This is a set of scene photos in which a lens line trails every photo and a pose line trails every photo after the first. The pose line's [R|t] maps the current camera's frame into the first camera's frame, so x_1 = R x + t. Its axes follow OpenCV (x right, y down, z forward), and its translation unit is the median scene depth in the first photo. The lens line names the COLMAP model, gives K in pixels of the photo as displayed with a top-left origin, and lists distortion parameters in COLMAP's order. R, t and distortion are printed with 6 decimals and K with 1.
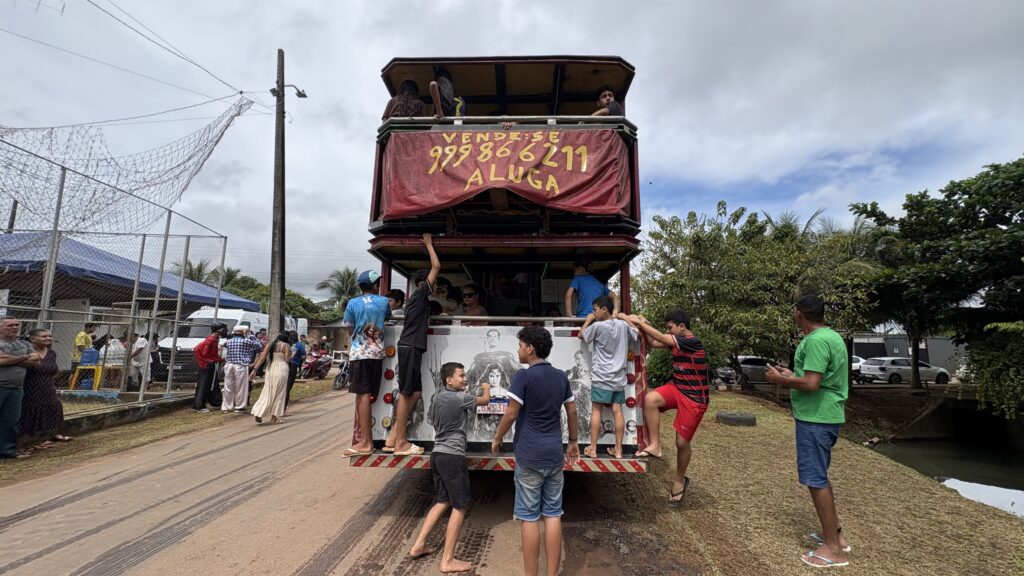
lens RADIAL K [[387.4, 0, 515.7], [0, 387.4, 288.6], [0, 0, 1]] dist [-0.022246, 0.000083]
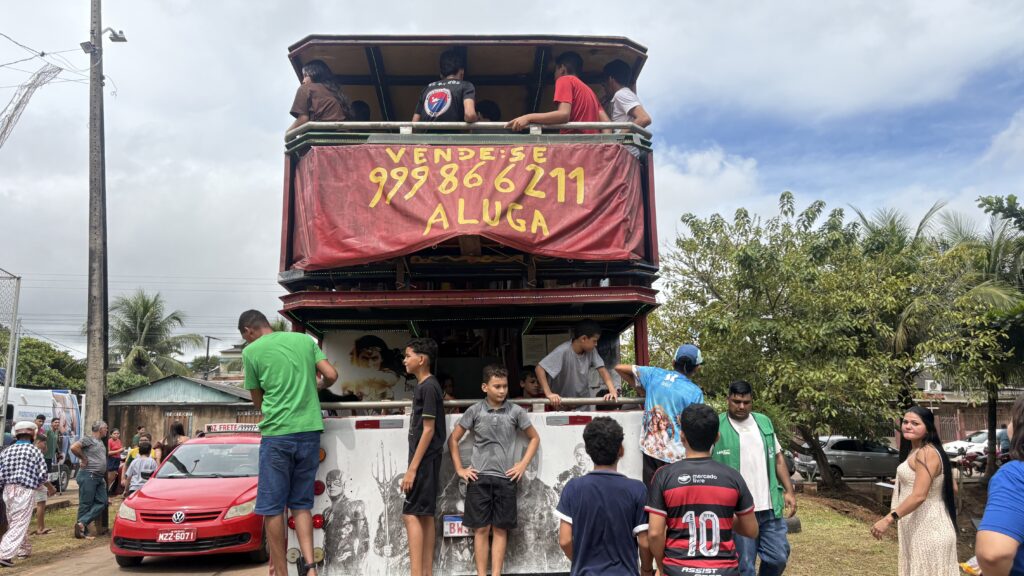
lens RADIAL K [[770.6, 0, 503.4], [0, 770.6, 287.5], [0, 0, 1]] dist [0.061387, -0.061368]
pose [[0.995364, -0.020629, 0.093943, -0.111926], [0.021889, 0.999683, -0.012404, -0.120297], [-0.093657, 0.014403, 0.995500, -0.455777]]
